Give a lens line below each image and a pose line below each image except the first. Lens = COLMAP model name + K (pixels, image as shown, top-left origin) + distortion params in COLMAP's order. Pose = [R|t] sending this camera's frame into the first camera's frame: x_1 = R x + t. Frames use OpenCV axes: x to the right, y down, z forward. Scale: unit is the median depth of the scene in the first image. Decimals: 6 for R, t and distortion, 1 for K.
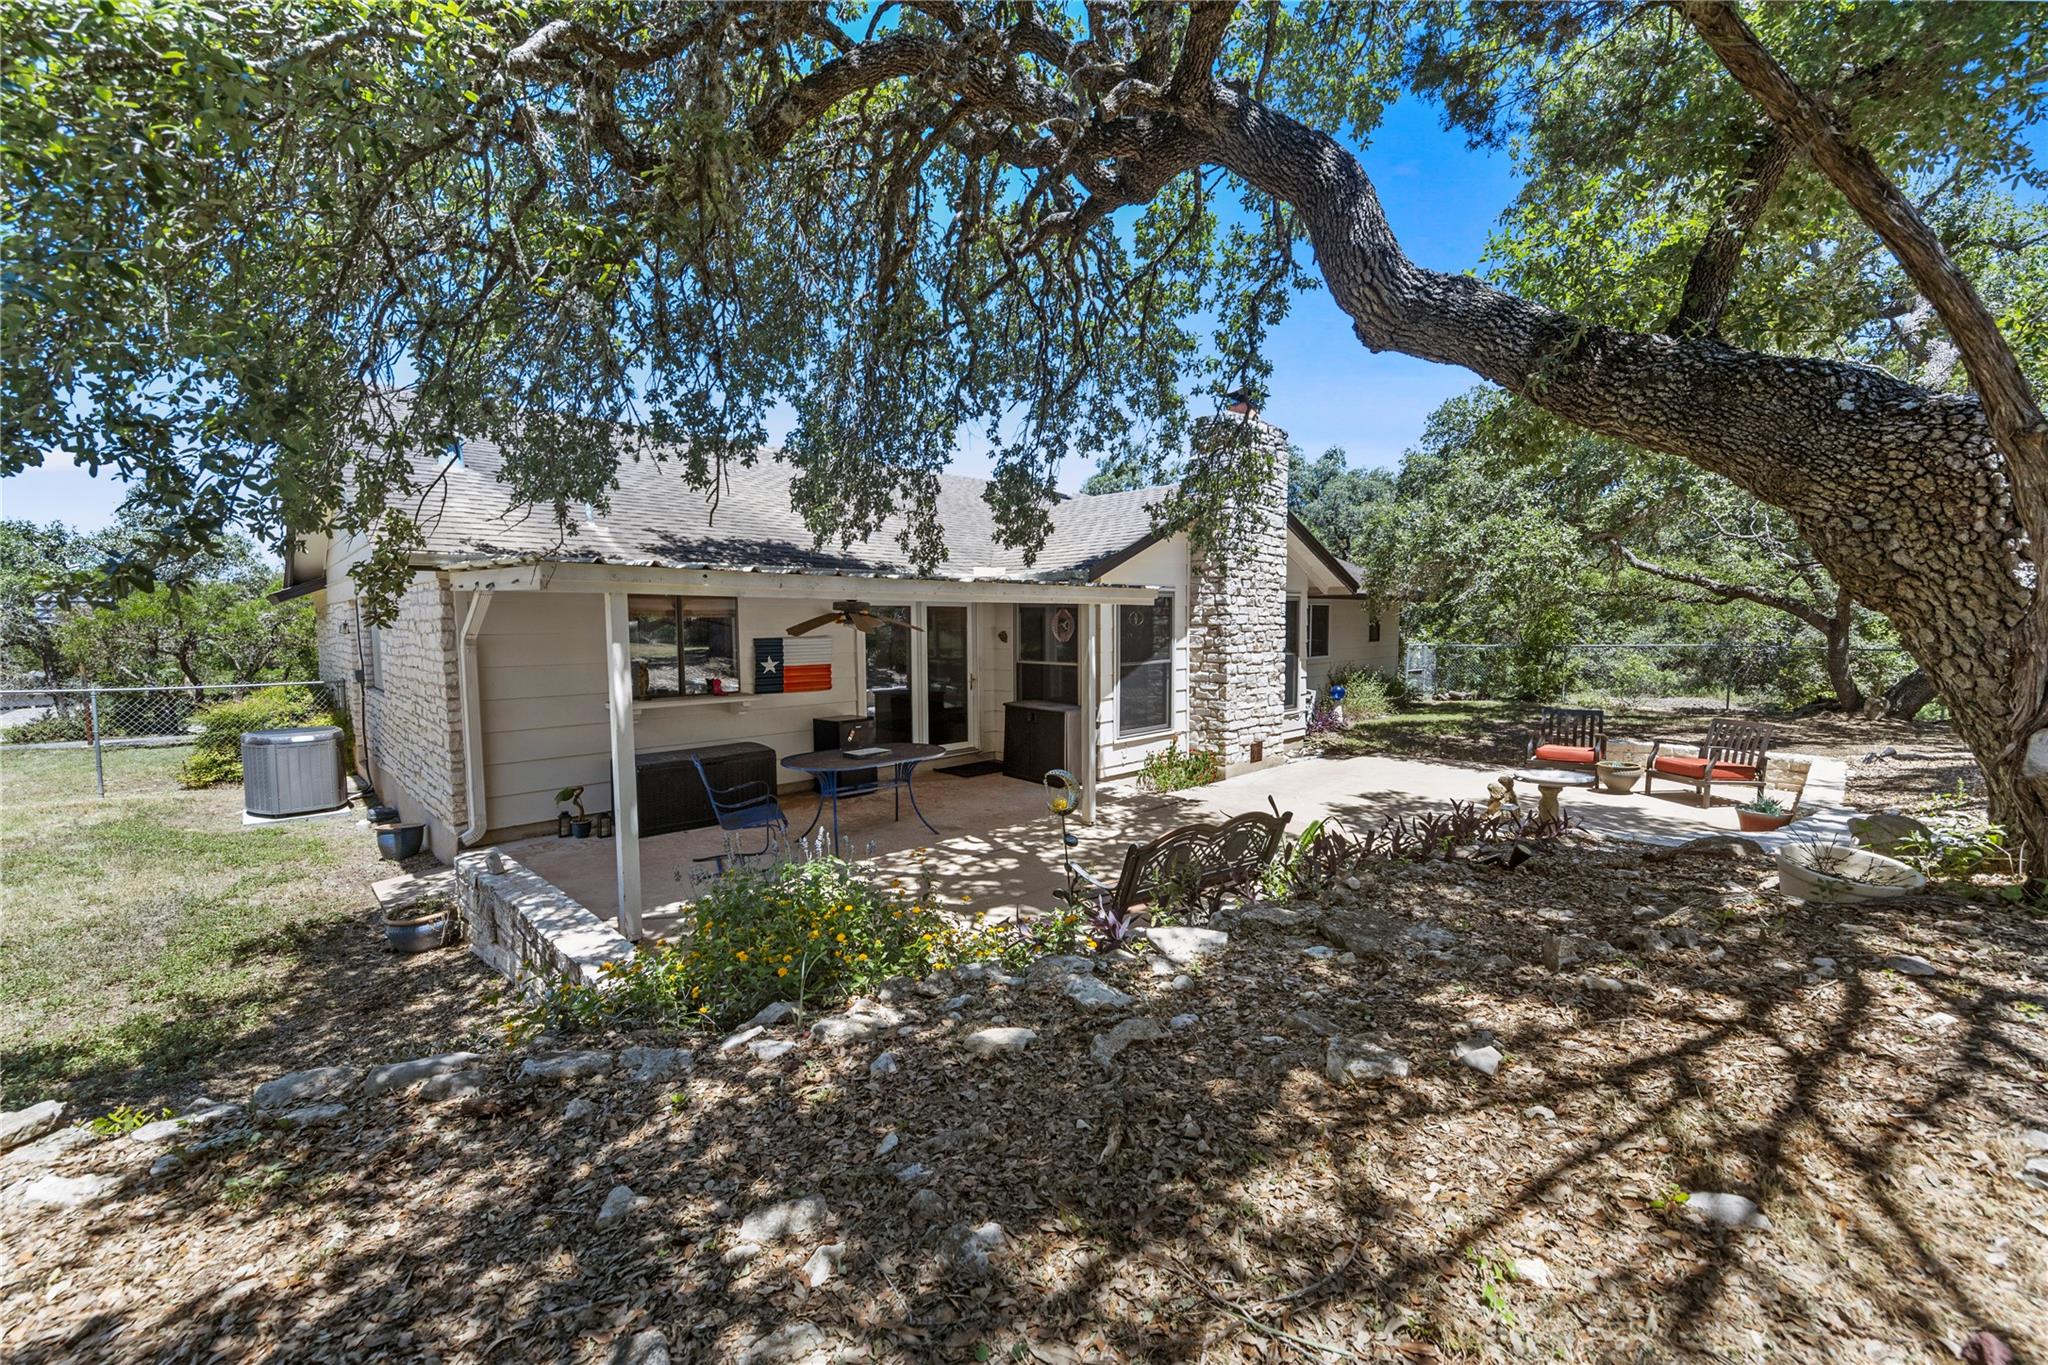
lens RADIAL K [[801.5, 0, 1023.0], [0, 801.5, 676.0], [0, 0, 1]] dist [0.006955, -0.000111]
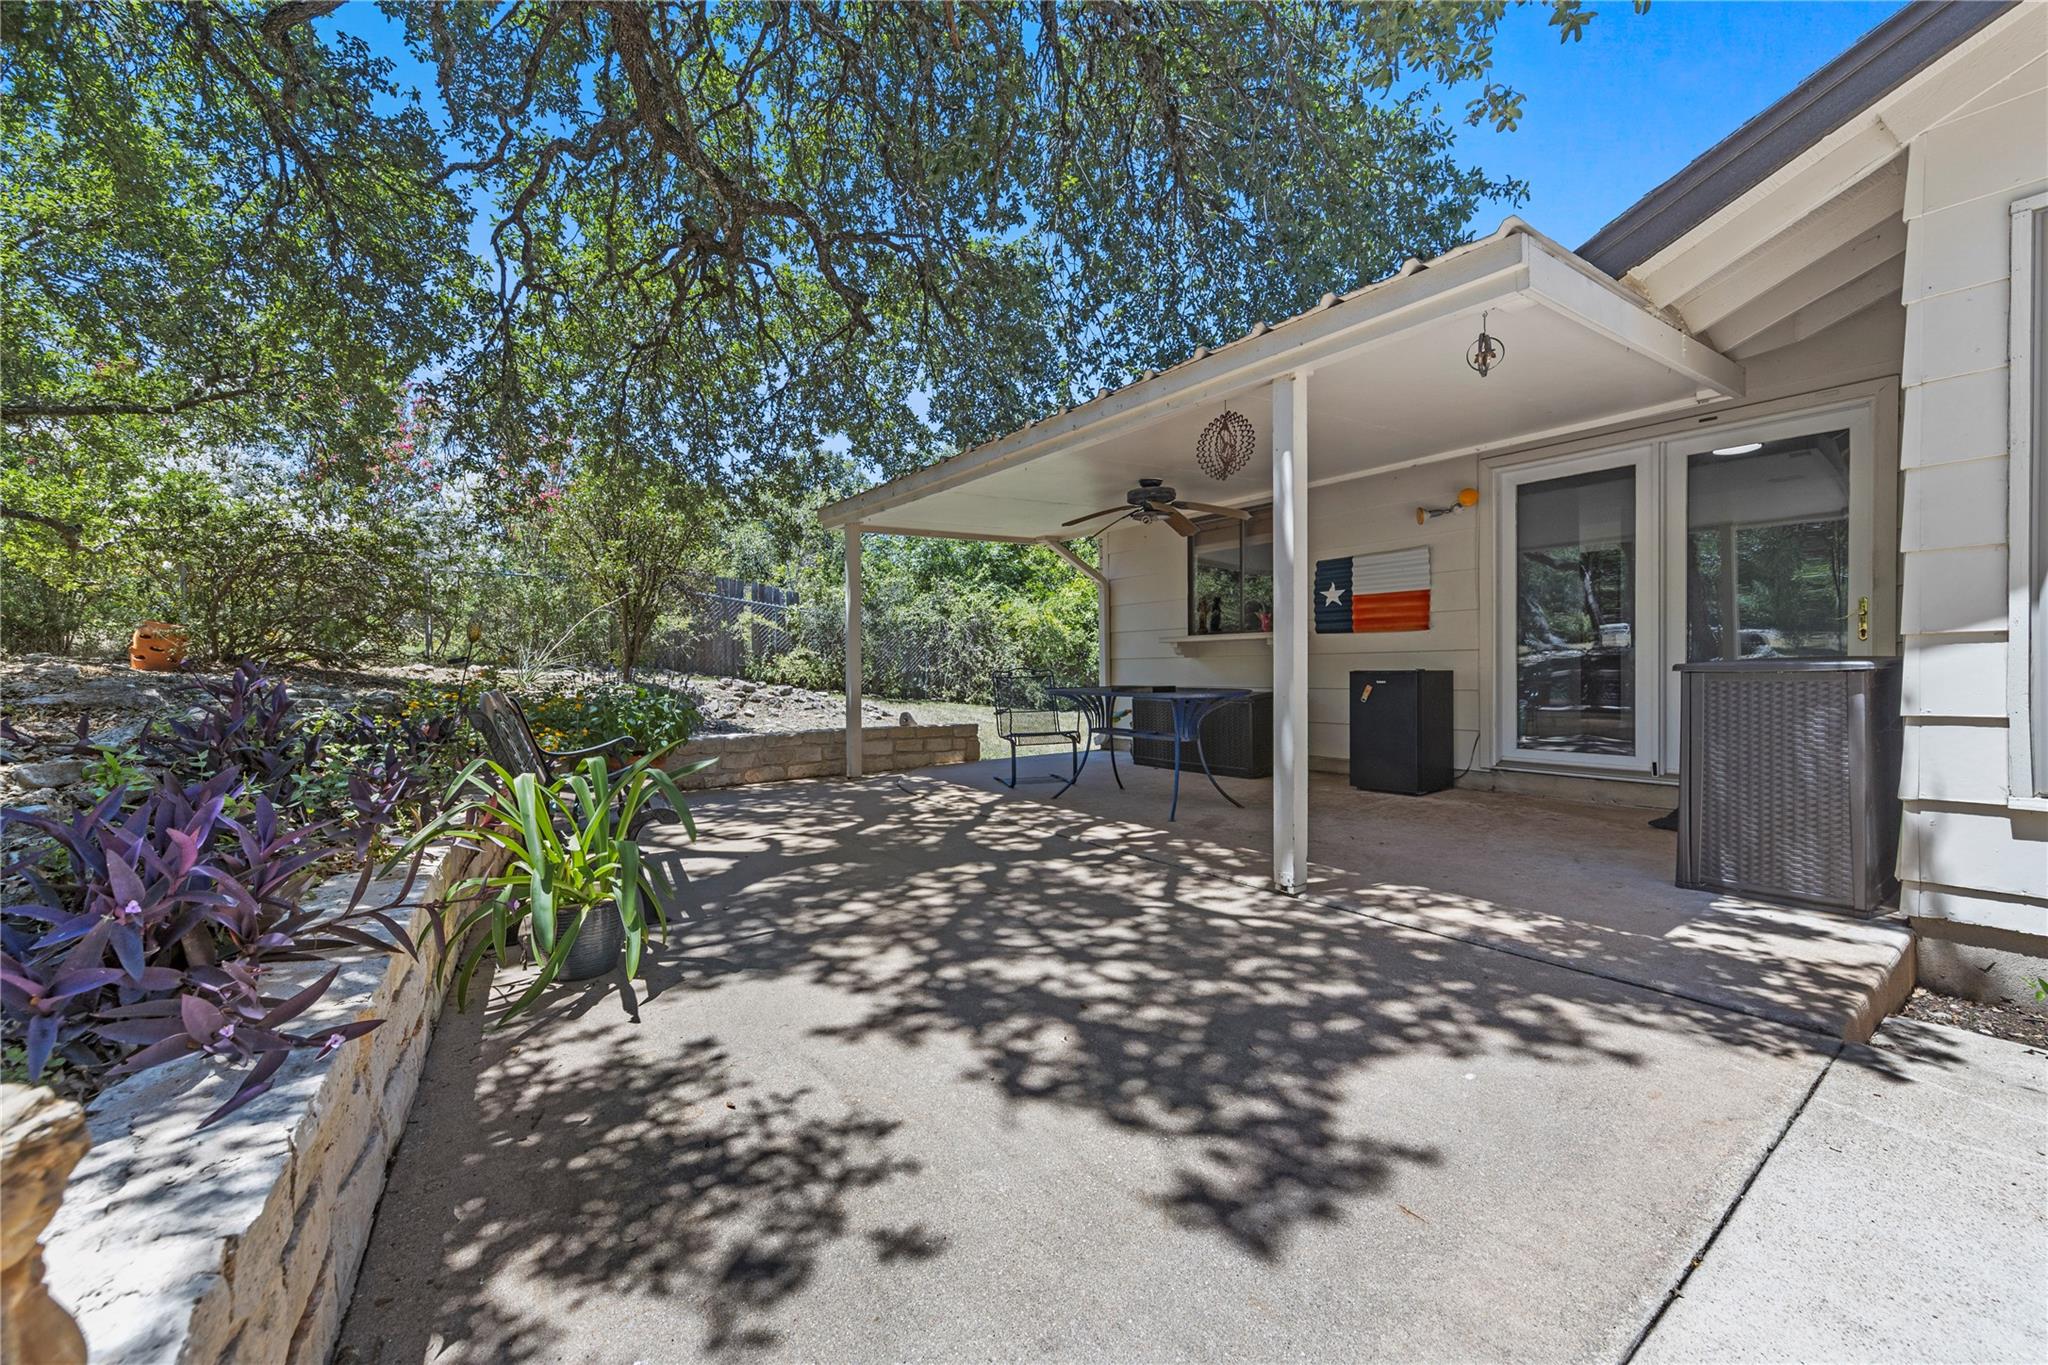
lens RADIAL K [[801.5, 0, 1026.6], [0, 801.5, 679.3], [0, 0, 1]] dist [0.006955, -0.000111]
pose [[-0.102063, 0.018918, -0.994598, 0.474922], [-0.065512, 0.997521, 0.025696, 0.067900], [0.992618, 0.067781, -0.100570, 0.837115]]
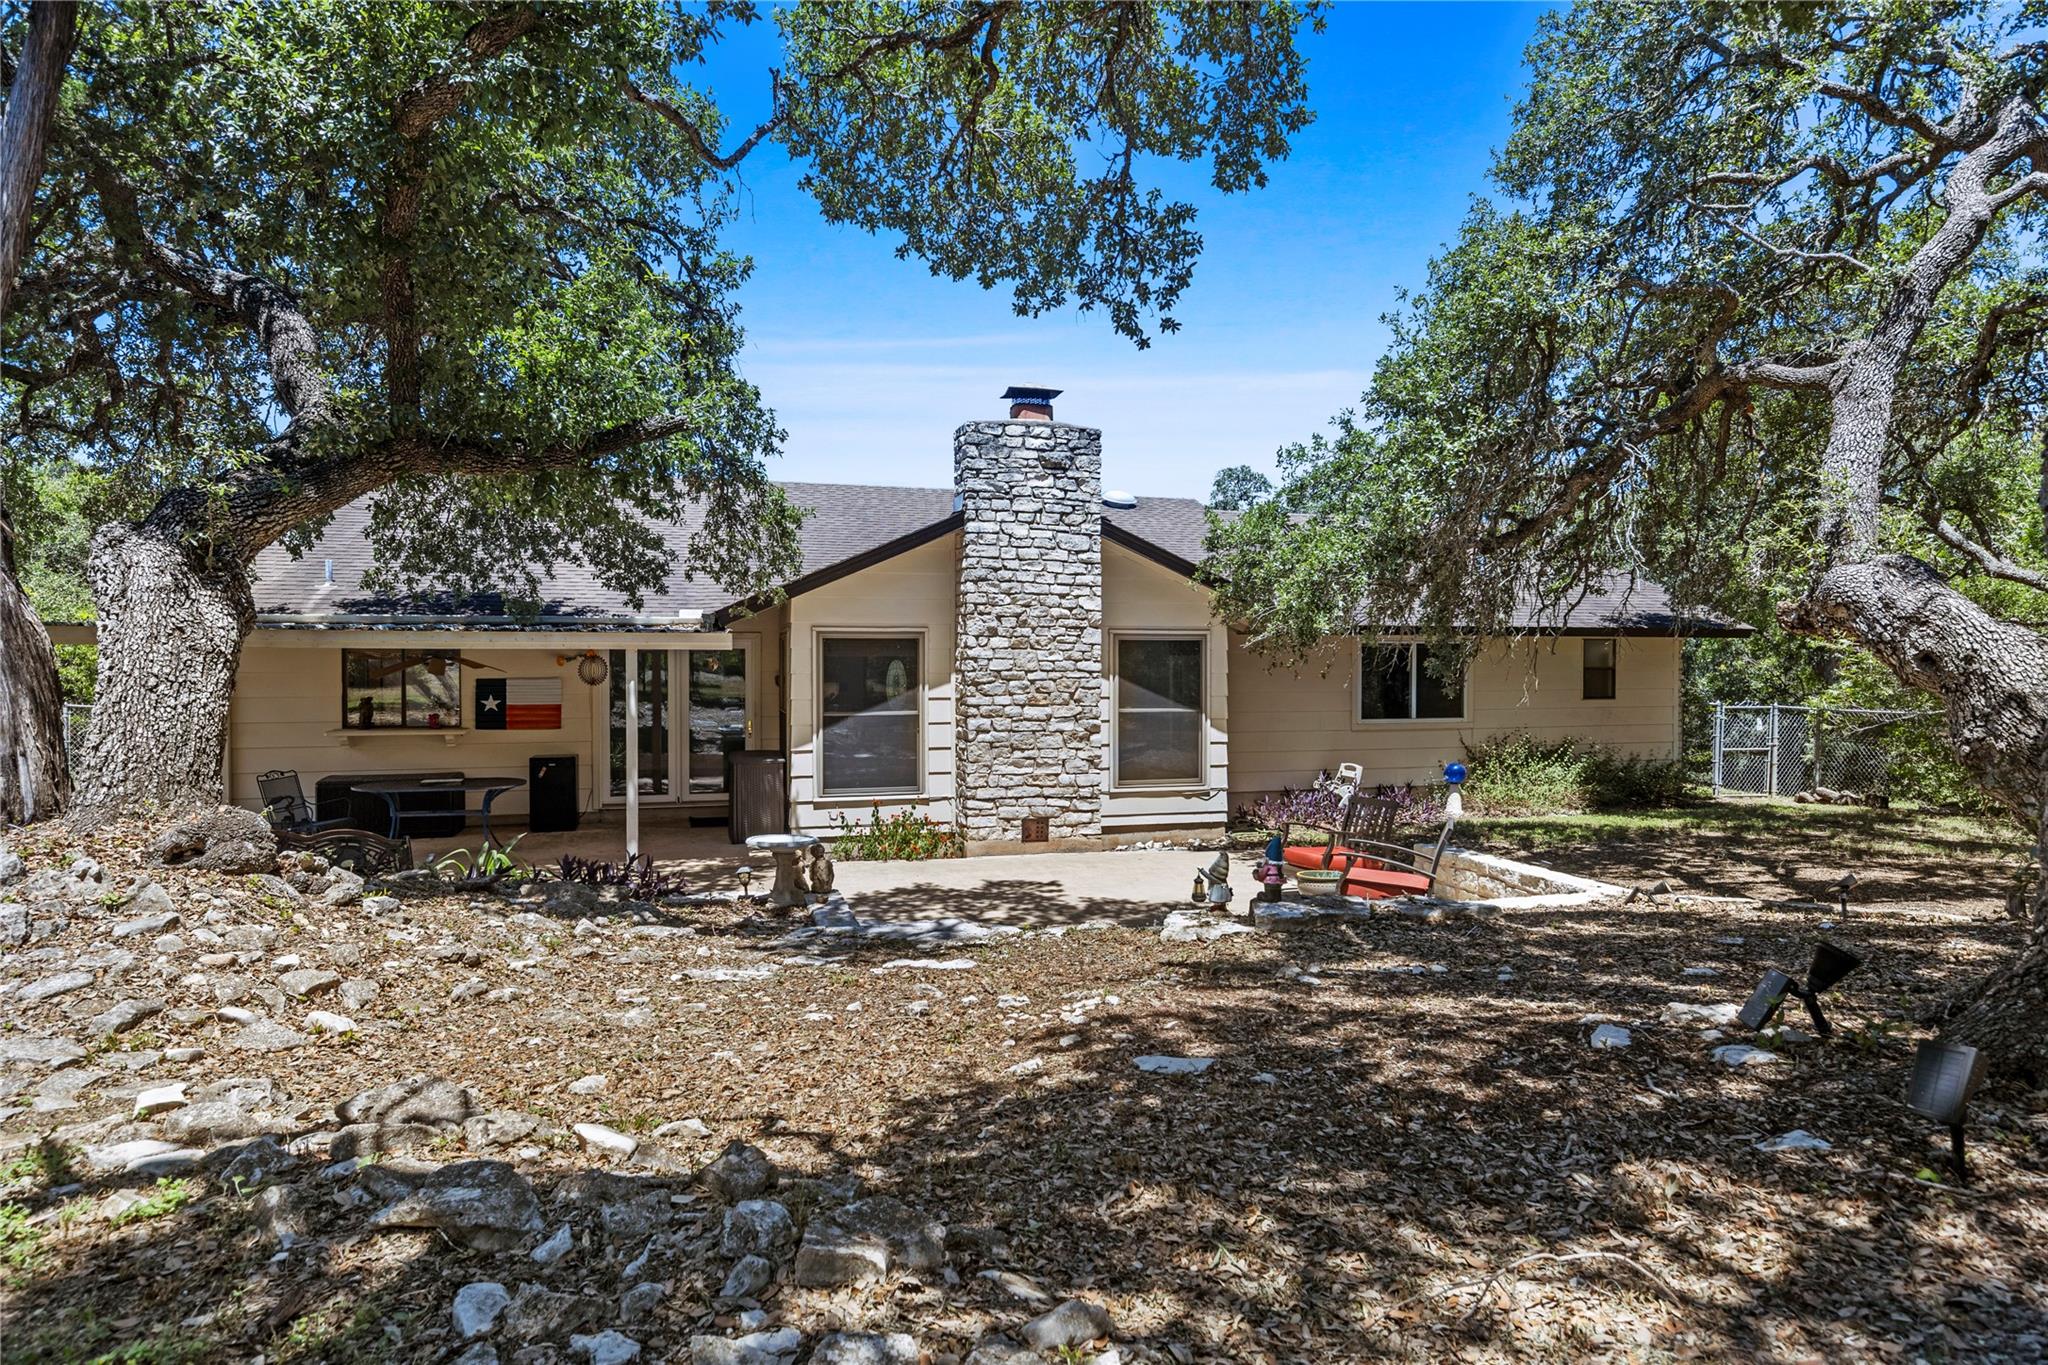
lens RADIAL K [[1149.6, 0, 1030.0], [0, 1149.6, 686.0], [0, 0, 1]] dist [0.002026, 0.001535]
pose [[0.891463, 0.016819, -0.452782, 1.070355], [-0.040094, 0.998319, -0.041856, -0.000399], [0.451317, 0.055466, 0.890638, -0.046891]]
